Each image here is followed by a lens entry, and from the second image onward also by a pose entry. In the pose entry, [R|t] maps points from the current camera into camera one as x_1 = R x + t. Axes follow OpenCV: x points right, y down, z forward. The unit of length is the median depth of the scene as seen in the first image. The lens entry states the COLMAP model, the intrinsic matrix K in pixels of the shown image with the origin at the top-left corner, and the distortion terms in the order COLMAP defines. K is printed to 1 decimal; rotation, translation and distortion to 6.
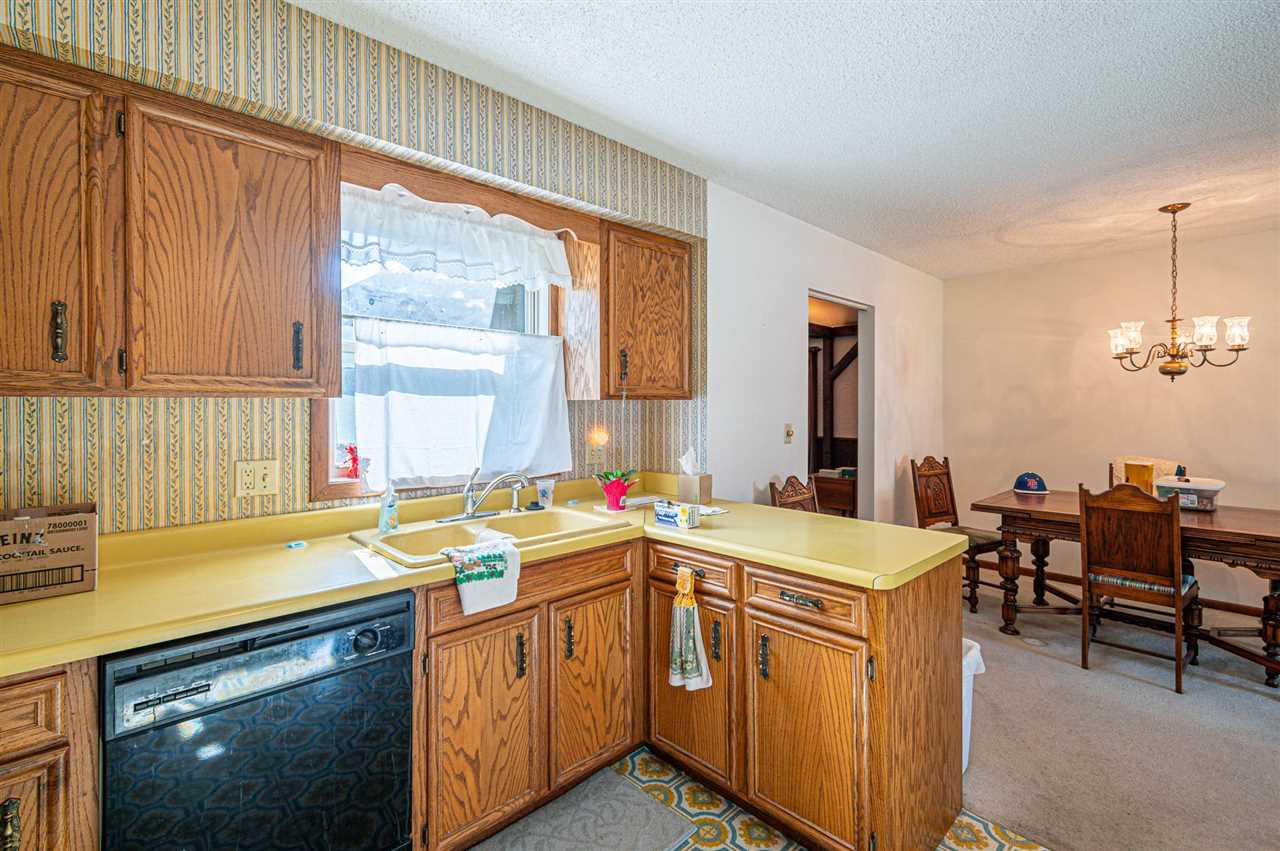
lens RADIAL K [[583.2, 0, 645.8], [0, 583.2, 408.5], [0, 0, 1]] dist [0.000597, 0.000619]
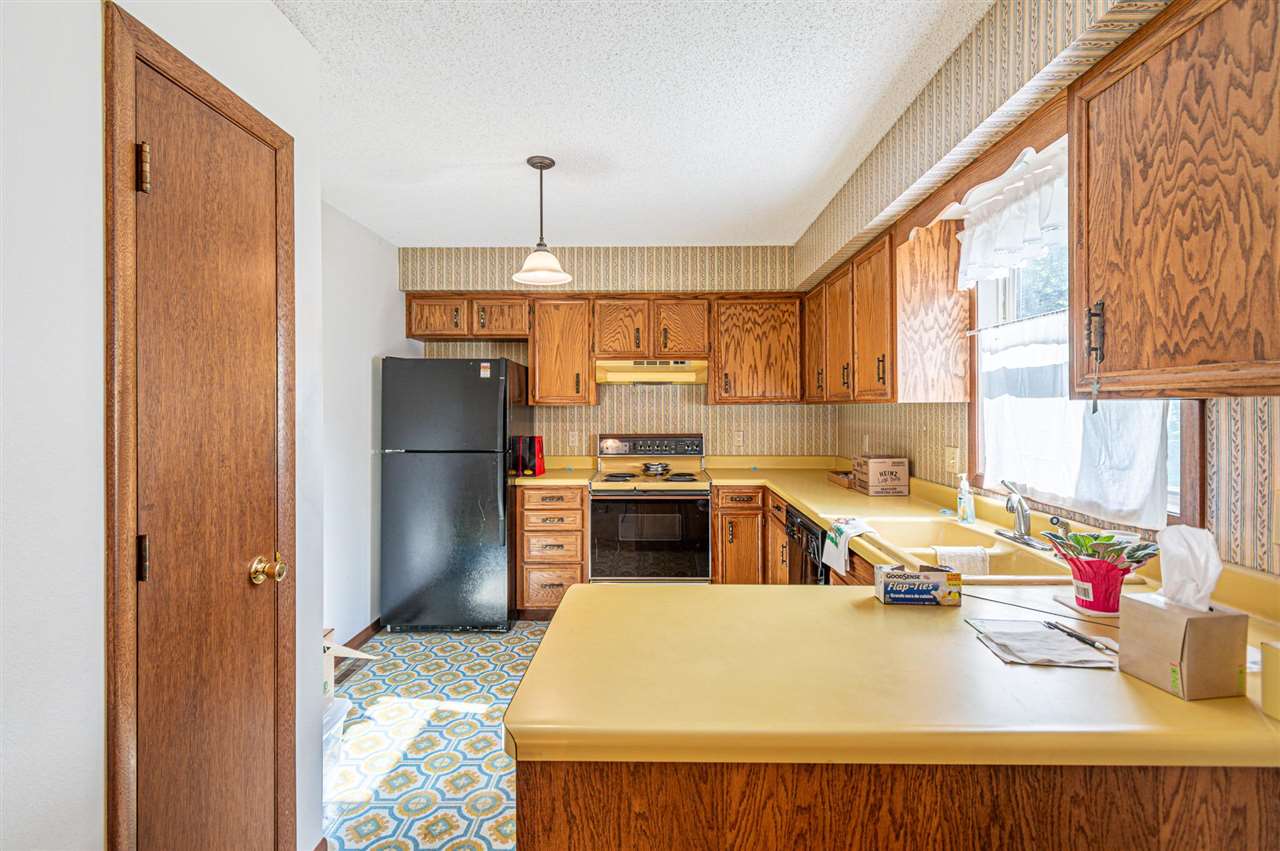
lens RADIAL K [[583.2, 0, 645.8], [0, 583.2, 408.5], [0, 0, 1]] dist [0.000597, 0.000619]
pose [[-0.724859, 0.004884, -0.688880, 0.584374], [-0.002475, 0.999950, 0.009694, -0.010868], [0.688893, 0.008731, -0.724810, 1.059482]]
